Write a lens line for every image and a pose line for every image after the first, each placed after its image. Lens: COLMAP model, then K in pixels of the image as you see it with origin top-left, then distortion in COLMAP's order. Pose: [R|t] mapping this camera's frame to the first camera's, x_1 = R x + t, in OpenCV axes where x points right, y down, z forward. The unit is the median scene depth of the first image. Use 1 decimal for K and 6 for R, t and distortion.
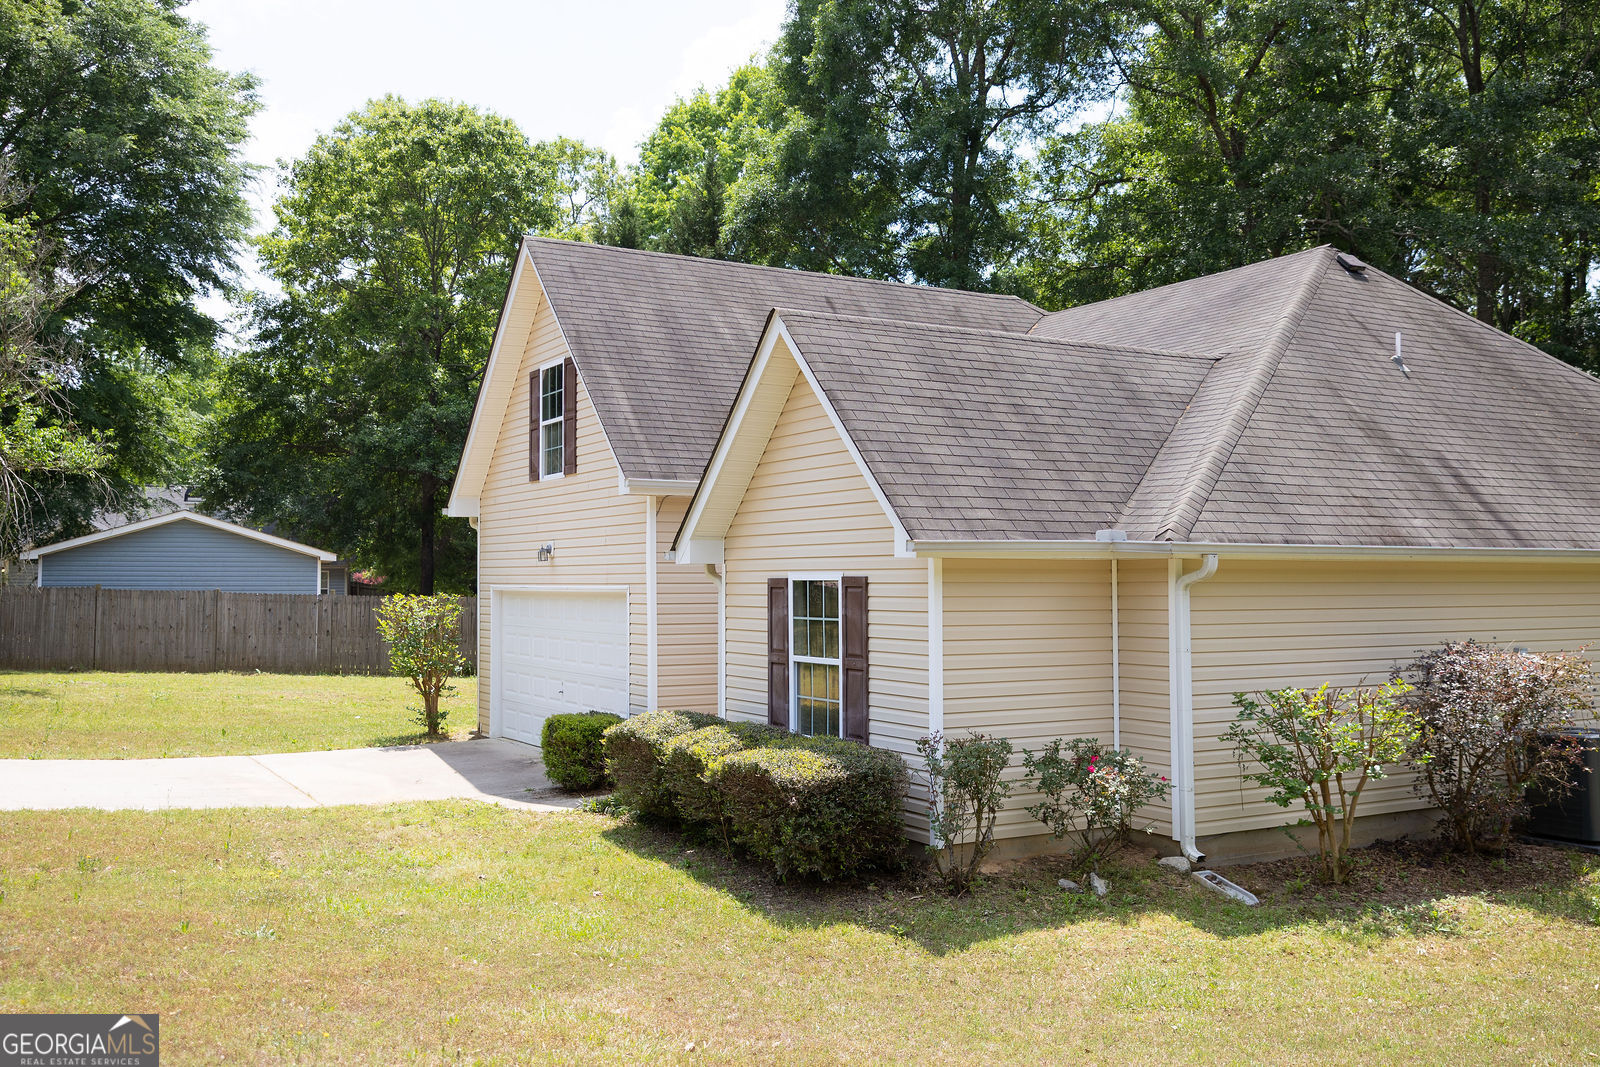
lens RADIAL K [[1390.0, 0, 800.6], [0, 1390.0, 543.0], [0, 0, 1]] dist [-0.008589, 0.004574]
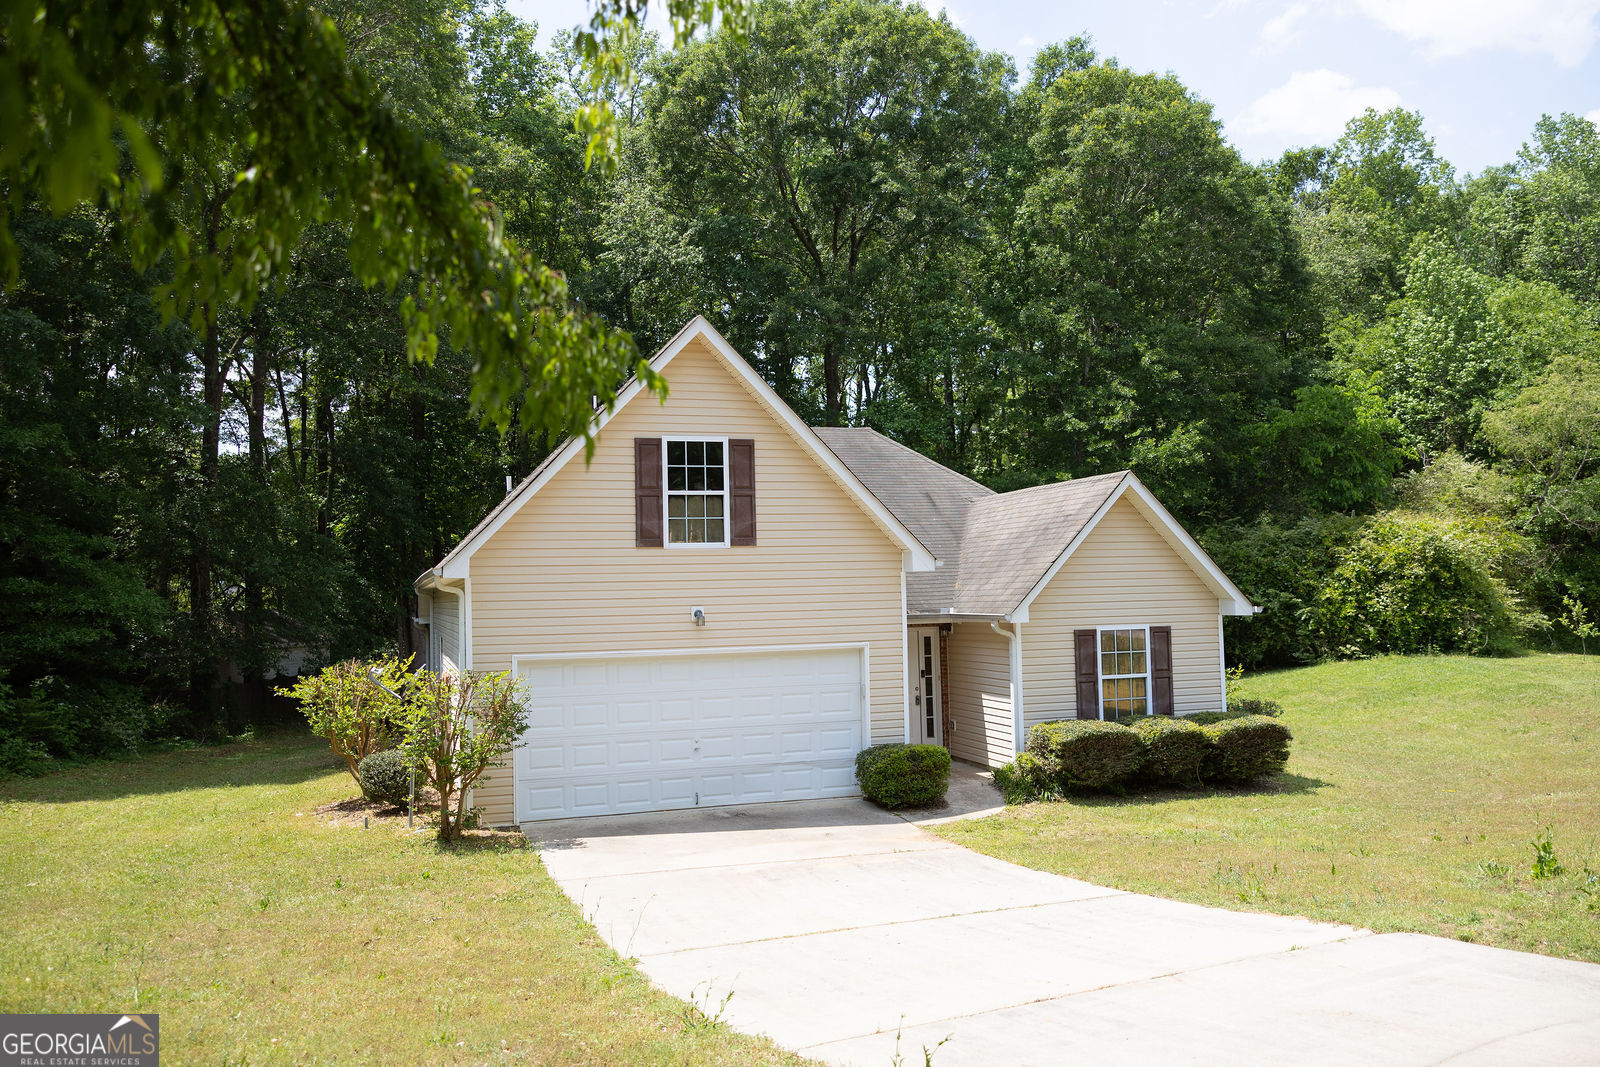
lens RADIAL K [[1229.1, 0, 800.0], [0, 1229.1, 533.5], [0, 0, 1]] dist [0.008723, 0.001354]
pose [[0.226060, 0.043778, 0.973129, -1.479480], [-0.004091, 0.999023, -0.043992, -0.022042], [-0.974105, 0.005964, 0.226019, 0.986824]]
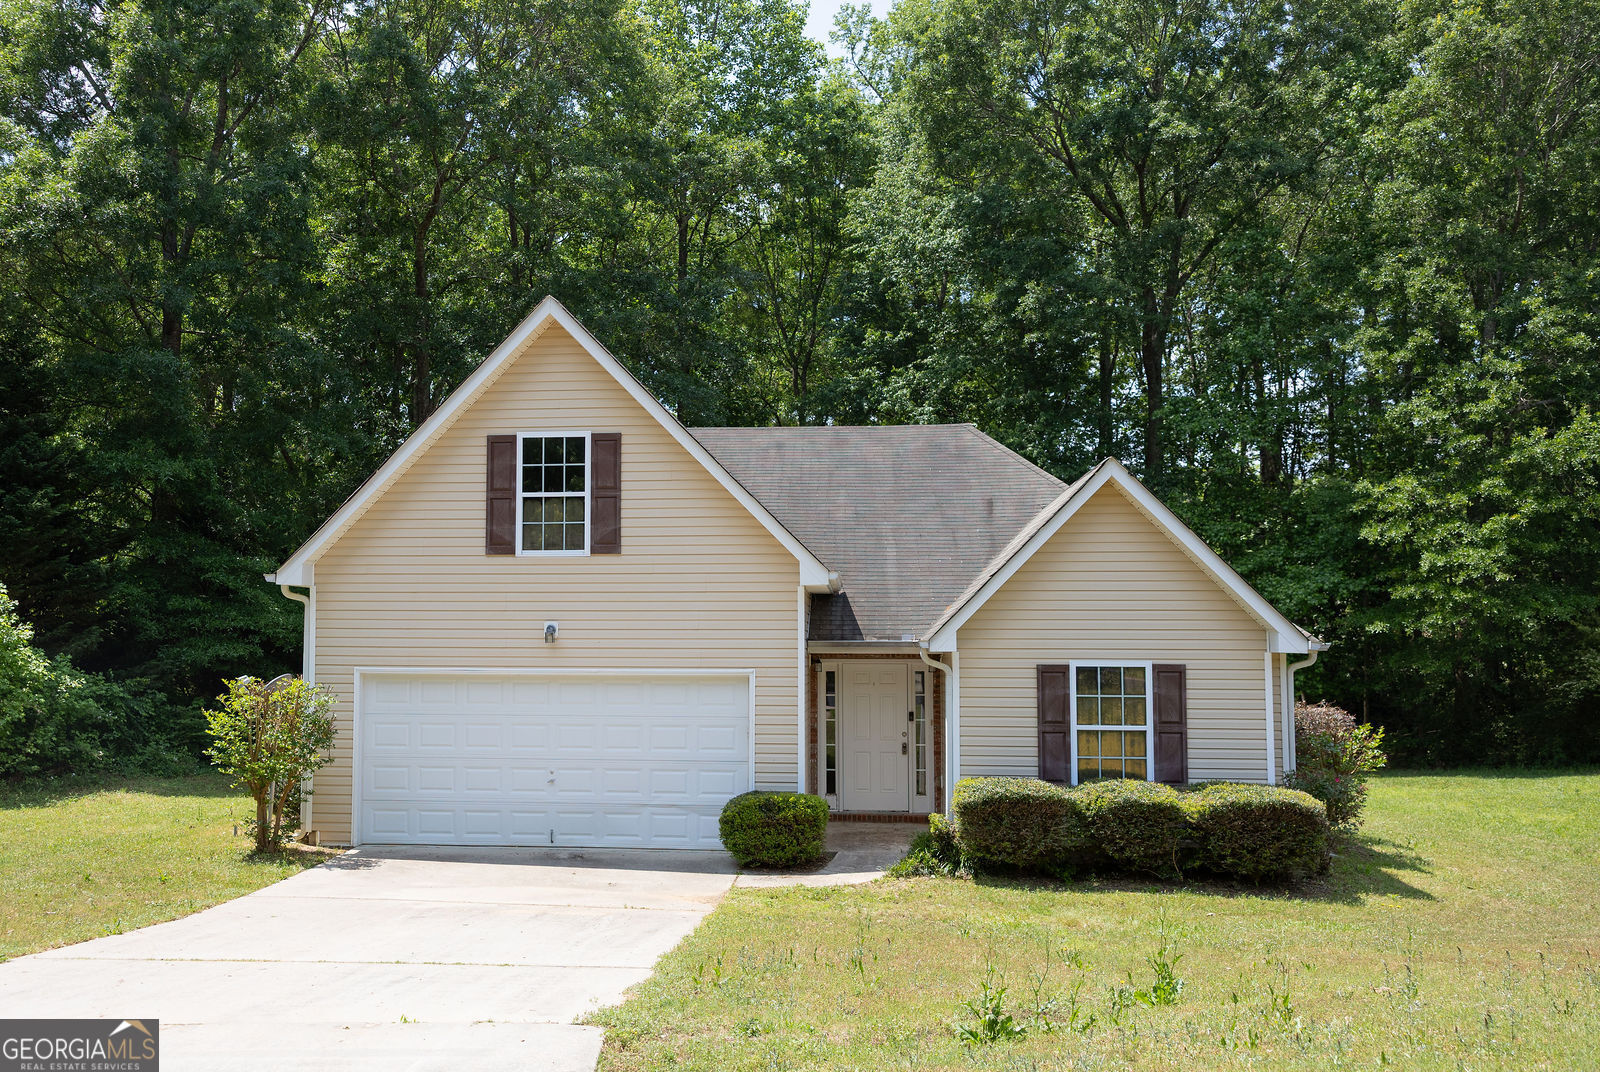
lens RADIAL K [[1378.8, 0, 673.7], [0, 1378.8, 565.5], [0, 0, 1]] dist [0.010583, 0.012762]
pose [[0.606549, 0.050153, 0.793462, -1.206020], [-0.025818, 0.998724, -0.043391, -0.001057], [-0.794627, 0.005834, 0.607071, 0.506852]]
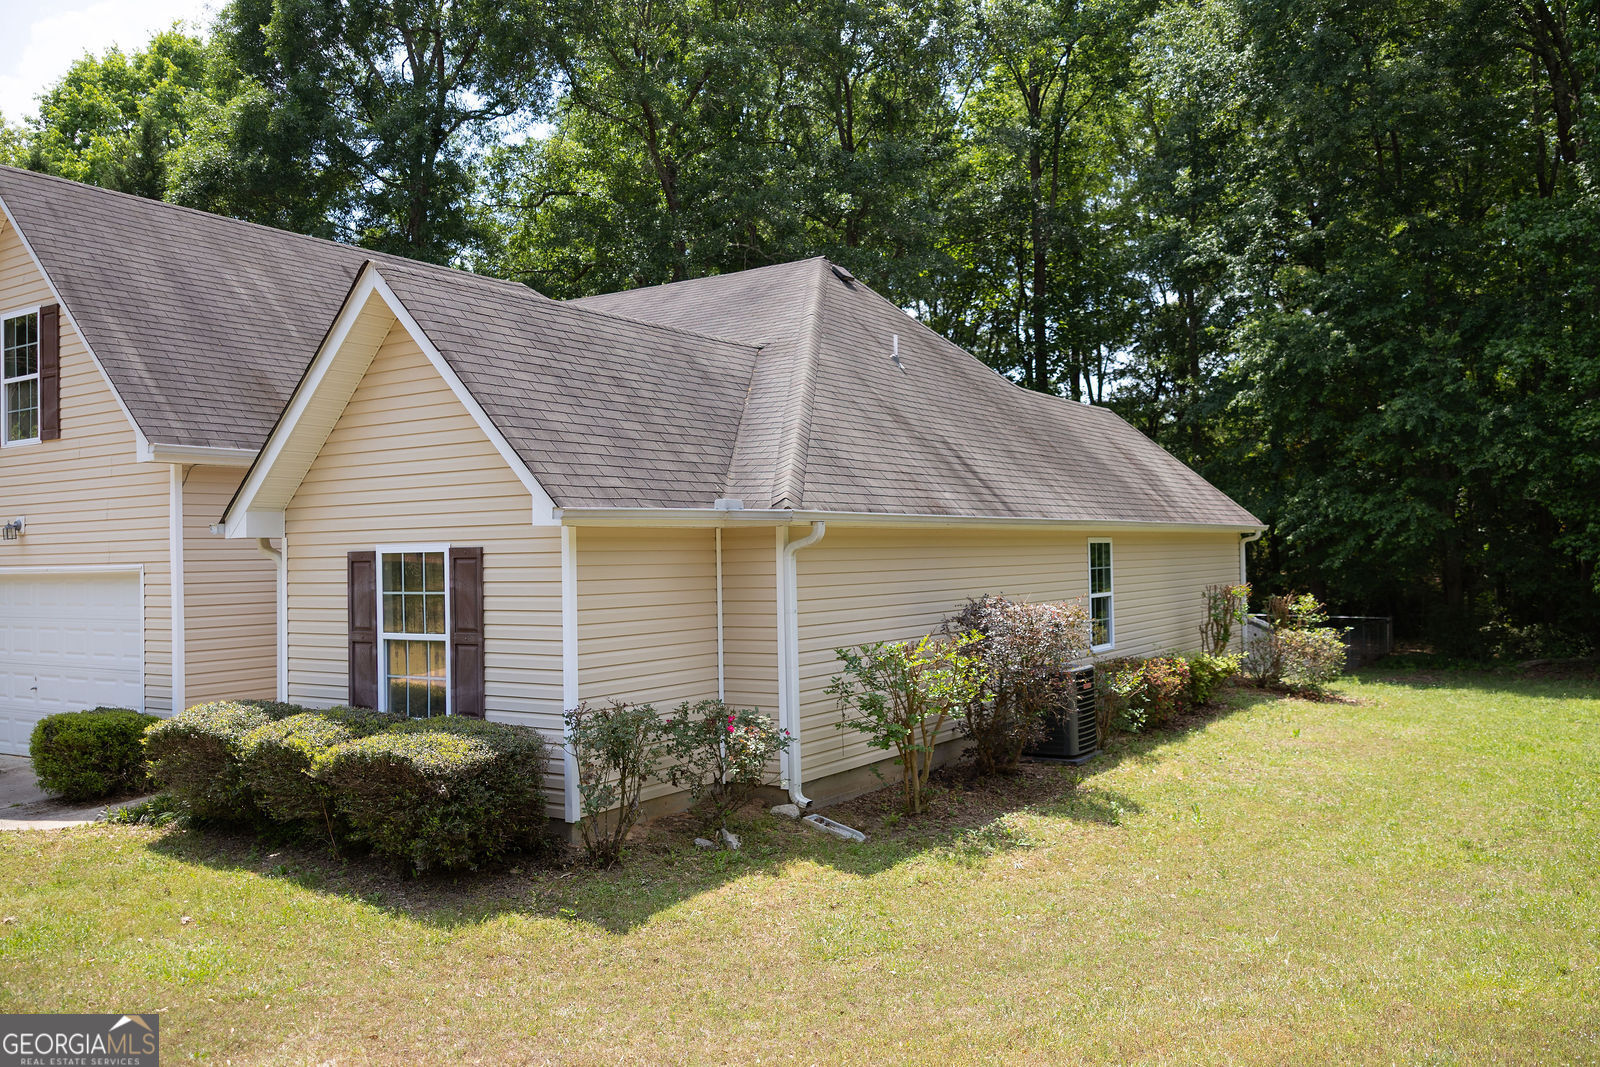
lens RADIAL K [[1229.1, 0, 800.0], [0, 1229.1, 533.5], [0, 0, 1]] dist [0.008723, 0.001354]
pose [[0.896480, -0.008183, 0.443009, -0.117142], [0.005205, 0.999955, 0.007937, 0.008064], [-0.443054, -0.004809, 0.896482, 0.123756]]
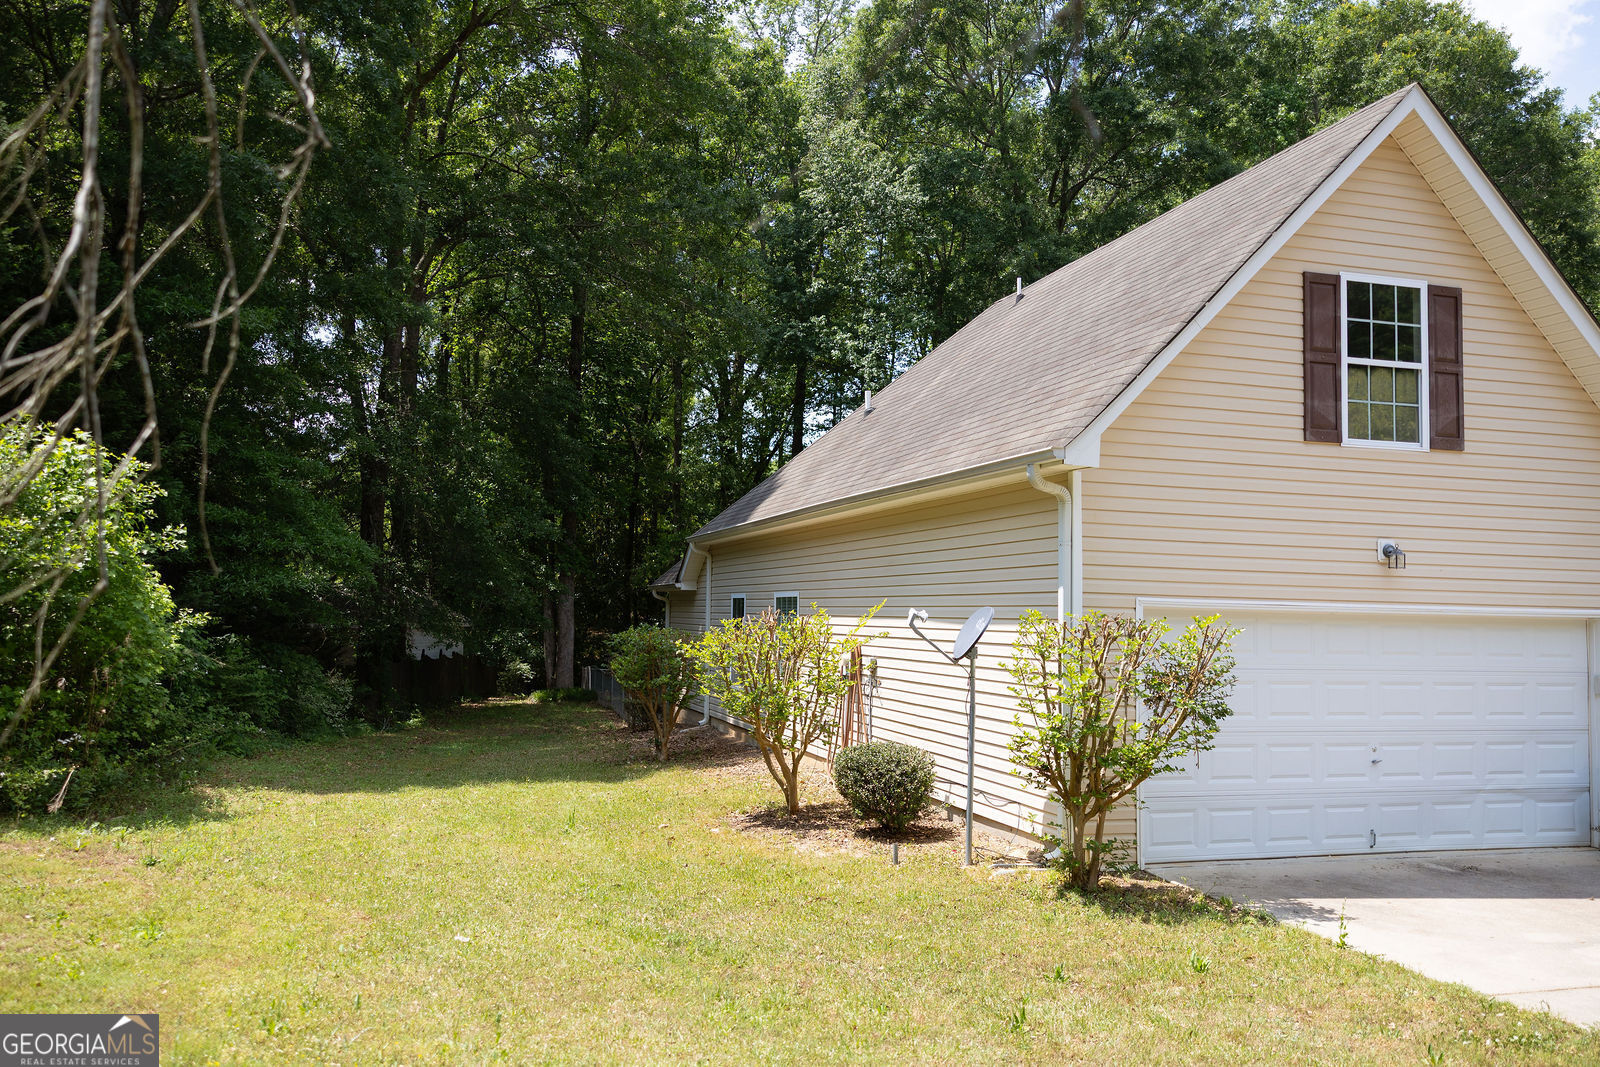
lens RADIAL K [[1260.5, 0, 800.0], [0, 1260.5, 533.5], [0, 0, 1]] dist [0.005161, 0.003315]
pose [[0.258437, 0.066580, 0.963731, -1.167178], [-0.047422, 0.997294, -0.056182, 0.060629], [-0.964863, -0.031183, 0.260895, 1.540964]]
